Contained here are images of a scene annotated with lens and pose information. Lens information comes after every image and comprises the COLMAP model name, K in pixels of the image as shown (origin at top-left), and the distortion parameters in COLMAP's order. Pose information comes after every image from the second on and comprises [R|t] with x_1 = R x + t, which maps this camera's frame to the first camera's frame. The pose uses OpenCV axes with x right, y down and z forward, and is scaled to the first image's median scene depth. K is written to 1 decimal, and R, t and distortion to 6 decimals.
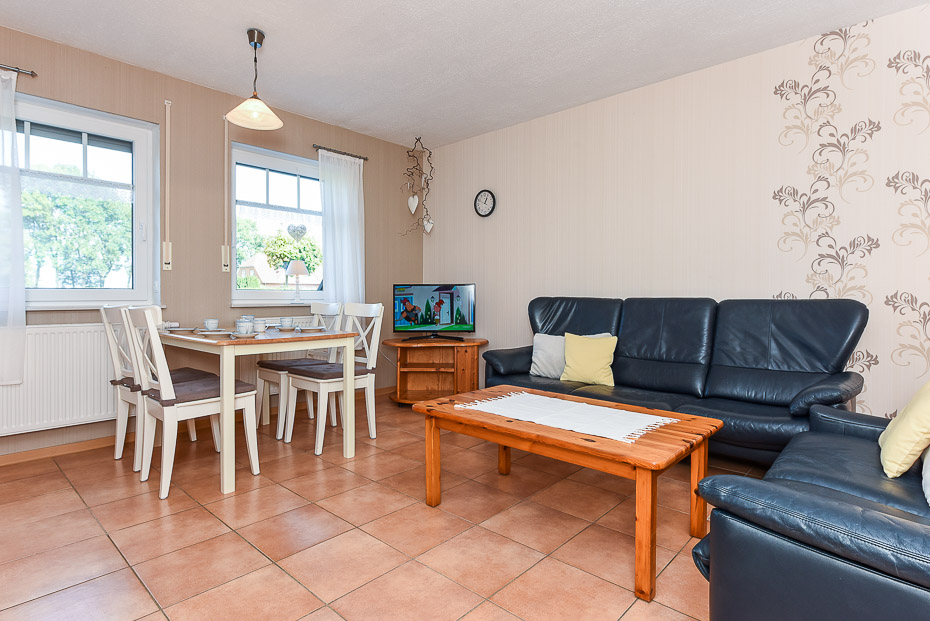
lens RADIAL K [[486.1, 0, 491.8], [0, 486.1, 304.4], [0, 0, 1]] dist [-0.024898, 0.003347]
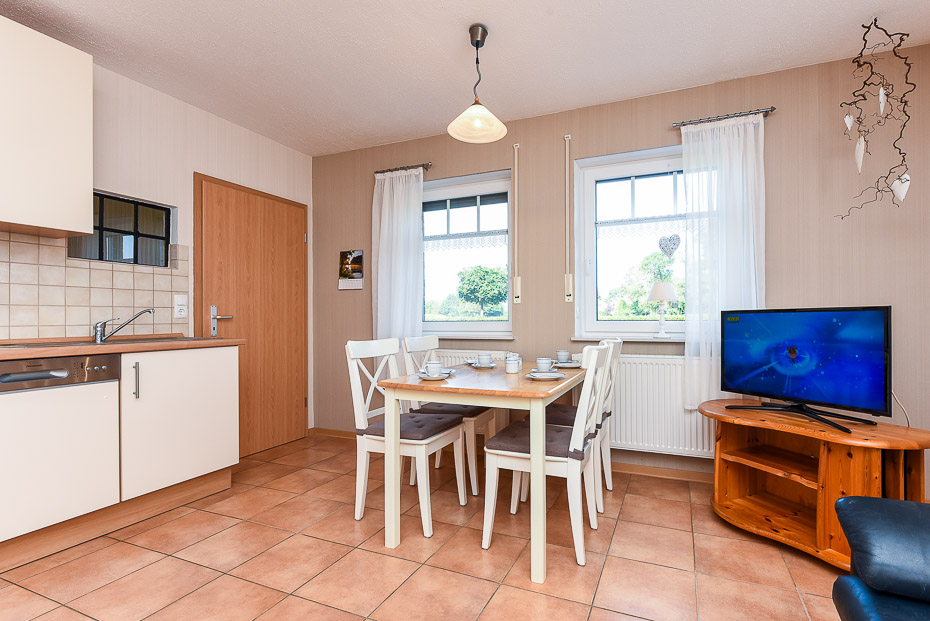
lens RADIAL K [[436.1, 0, 504.4], [0, 436.1, 315.2], [0, 0, 1]] dist [0.002969, 0.000711]
pose [[0.307970, -0.012721, -0.951311, 0.244815], [-0.009921, 0.999813, -0.016581, -0.030303], [0.951344, 0.014545, 0.307786, 0.716589]]
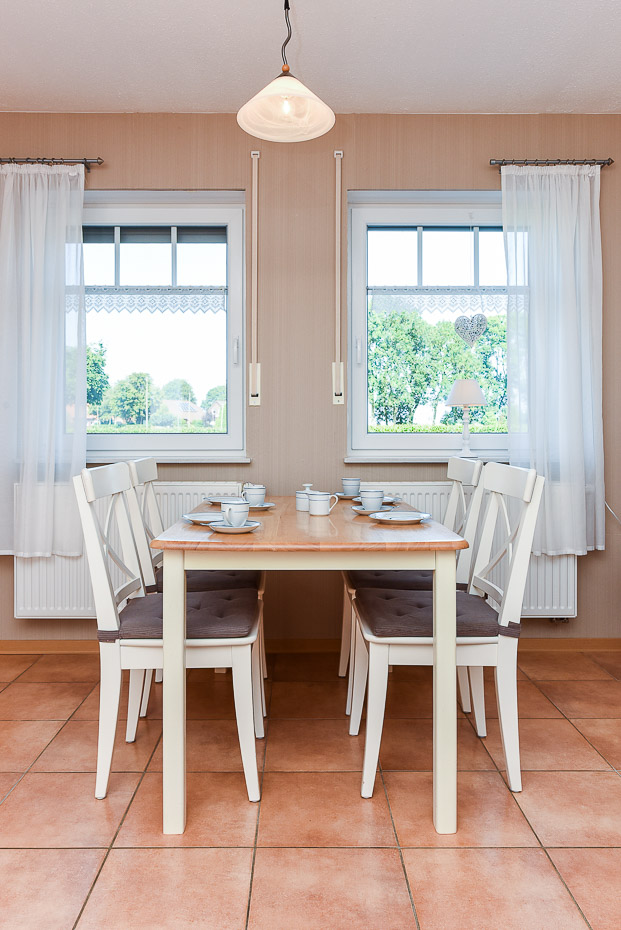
lens RADIAL K [[652.1, 0, 302.2], [0, 652.1, 435.5], [0, 0, 1]] dist [0.007296, 0.001456]
pose [[0.648433, 0.000984, -0.761271, 0.062855], [-0.009211, 0.999936, -0.006554, -0.025451], [0.761216, 0.011262, 0.648401, 0.487694]]
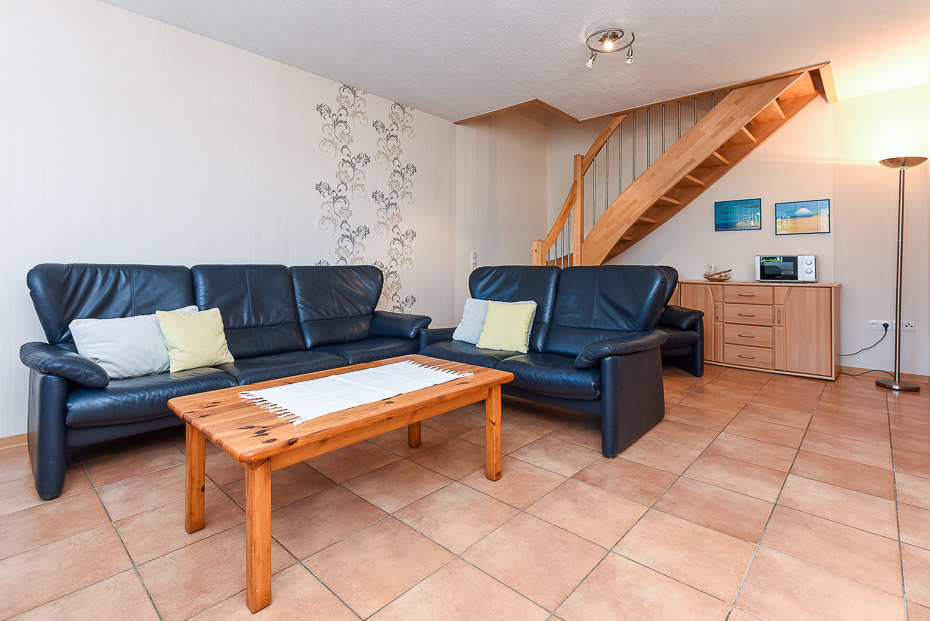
lens RADIAL K [[436.1, 0, 453.3], [0, 436.1, 258.9], [0, 0, 1]] dist [0.002969, 0.000711]
pose [[0.048833, 0.006040, 0.998789, -0.545336], [0.011814, 0.999908, -0.006625, -0.015816], [-0.998737, 0.012124, 0.048757, 0.528321]]
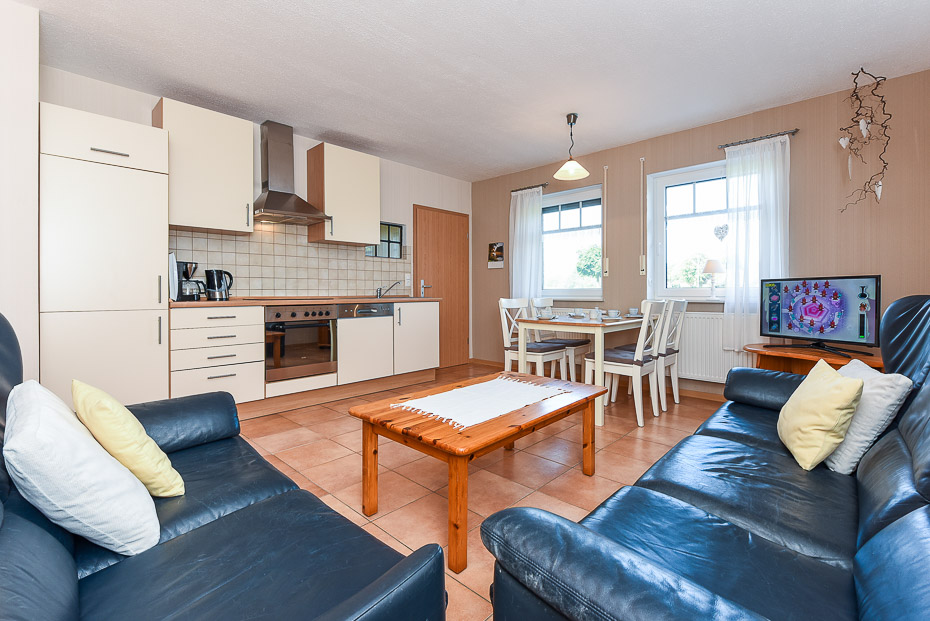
lens RADIAL K [[408.1, 0, 480.9], [0, 408.1, 290.5], [0, 0, 1]] dist [0.002041, 0.000212]
pose [[-0.034595, -0.008432, -0.999366, 0.682170], [-0.013227, 0.999881, -0.007978, -0.009672], [0.999314, 0.012943, -0.034703, 0.681778]]
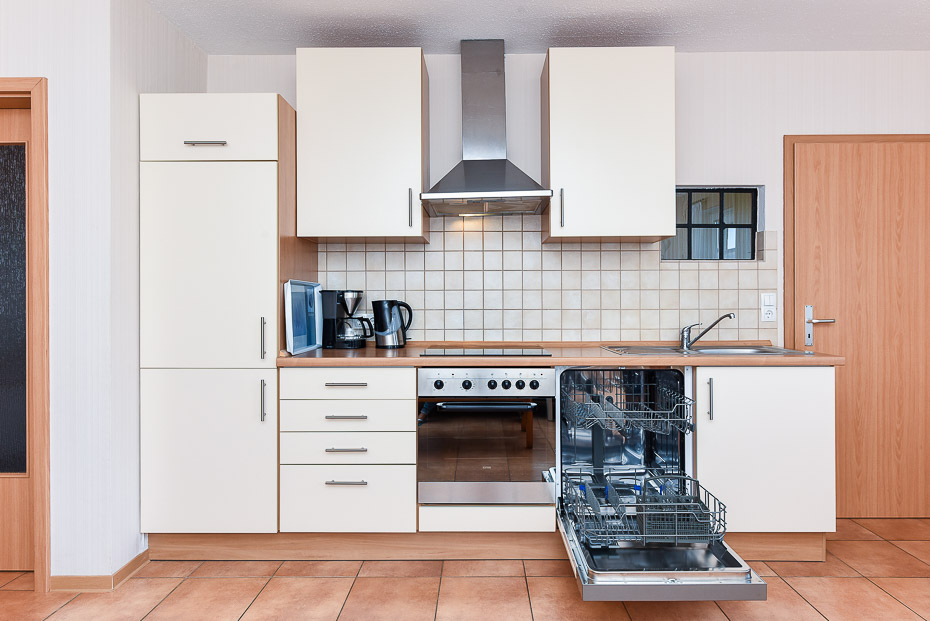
lens RADIAL K [[545.2, 0, 482.2], [0, 545.2, 301.3], [0, 0, 1]] dist [0.006607, -0.003246]
pose [[-0.761053, -0.003471, -0.648681, 0.137419], [-0.013135, 0.999863, 0.010060, -0.069129], [0.648557, 0.016177, -0.760994, 0.742048]]
